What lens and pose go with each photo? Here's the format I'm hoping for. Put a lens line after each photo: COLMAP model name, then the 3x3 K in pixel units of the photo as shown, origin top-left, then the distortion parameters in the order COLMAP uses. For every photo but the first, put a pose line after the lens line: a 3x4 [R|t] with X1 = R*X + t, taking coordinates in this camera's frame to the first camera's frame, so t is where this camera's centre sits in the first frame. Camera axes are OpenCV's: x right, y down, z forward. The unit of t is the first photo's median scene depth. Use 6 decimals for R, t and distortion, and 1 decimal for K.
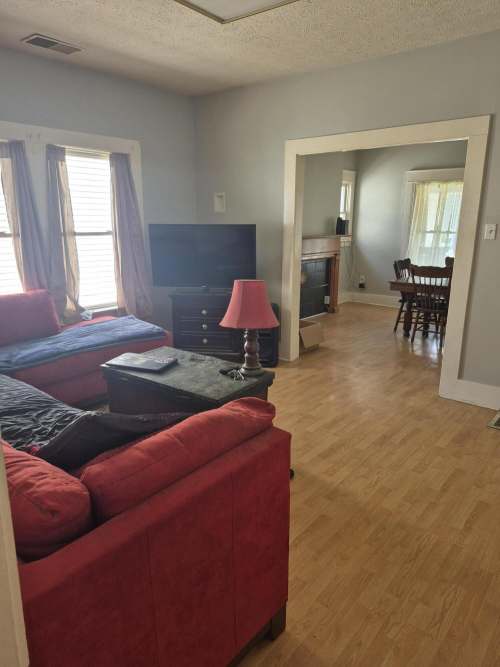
lens RADIAL K [[468.3, 0, 250.4], [0, 468.3, 336.7], [0, 0, 1]] dist [-0.005796, -0.013615]
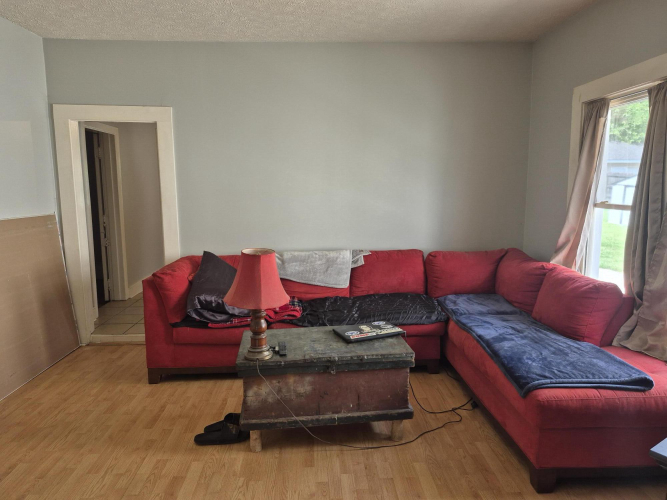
lens RADIAL K [[468.3, 0, 331.2], [0, 468.3, 250.4], [0, 0, 1]] dist [-0.005796, -0.013615]
pose [[-0.749854, 0.092320, -0.655131, 0.284833], [-0.162422, 0.934225, 0.317557, -0.254199], [0.641356, 0.344529, -0.685537, 1.015011]]
